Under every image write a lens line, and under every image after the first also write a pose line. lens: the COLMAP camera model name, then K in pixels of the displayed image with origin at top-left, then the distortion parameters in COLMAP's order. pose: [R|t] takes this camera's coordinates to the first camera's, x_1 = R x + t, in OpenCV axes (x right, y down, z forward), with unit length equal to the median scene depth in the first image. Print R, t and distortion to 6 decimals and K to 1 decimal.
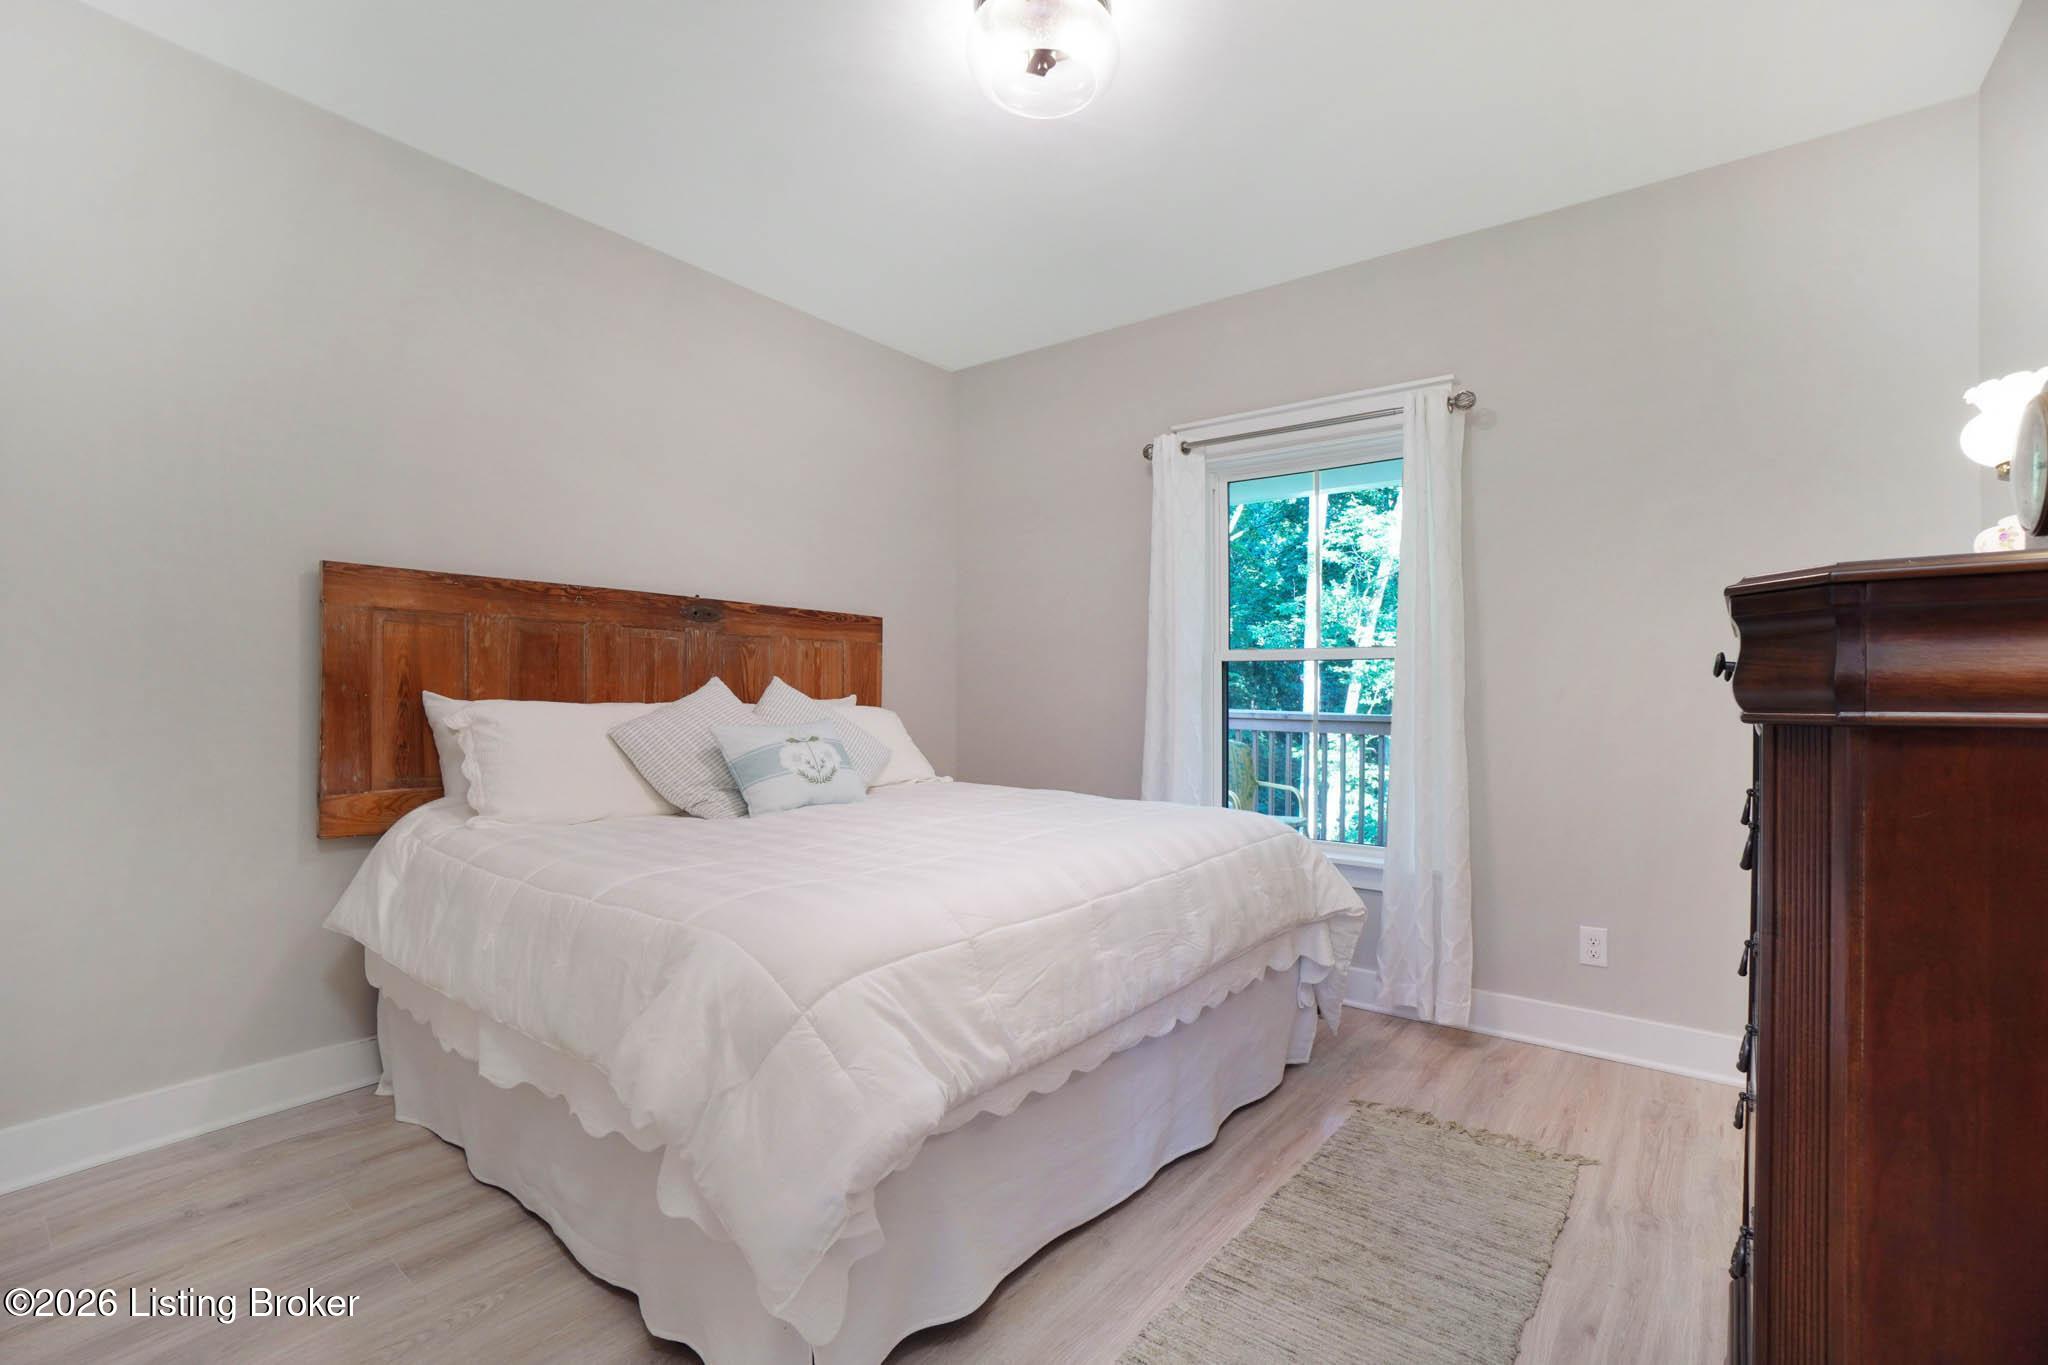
lens RADIAL K [[907.3, 0, 1030.9], [0, 907.3, 682.7], [0, 0, 1]] dist [-0.063950, 0.025119]
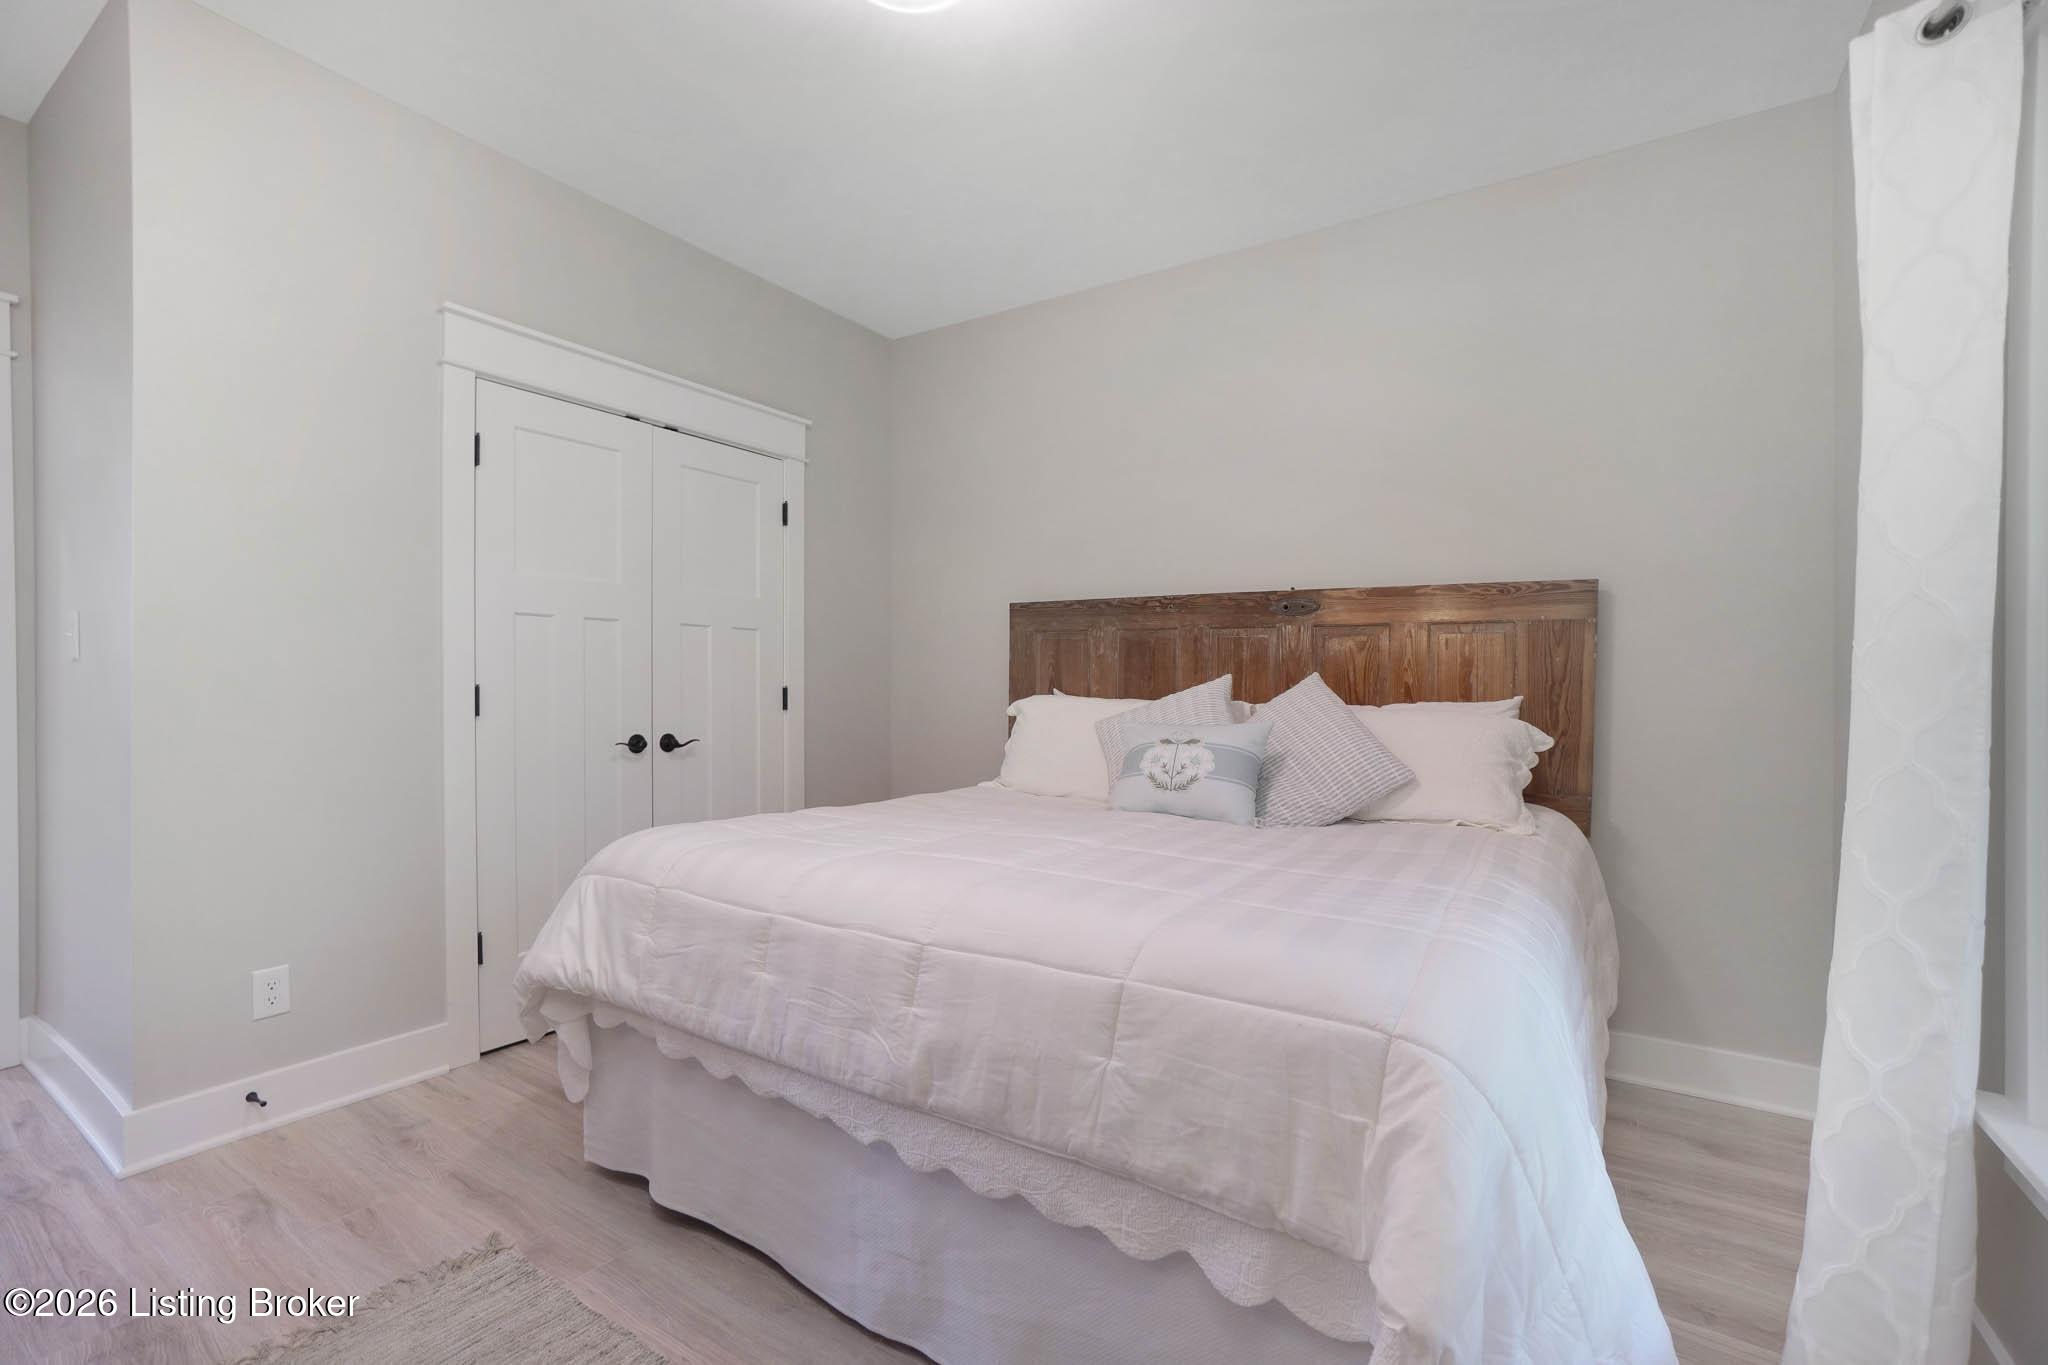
lens RADIAL K [[907.3, 0, 1030.9], [0, 907.3, 682.7], [0, 0, 1]] dist [-0.063950, 0.025119]
pose [[0.080602, -0.009269, -0.996703, 0.648997], [0.001180, 0.999957, -0.009204, 0.011824], [0.996746, -0.000434, 0.080609, 0.777799]]
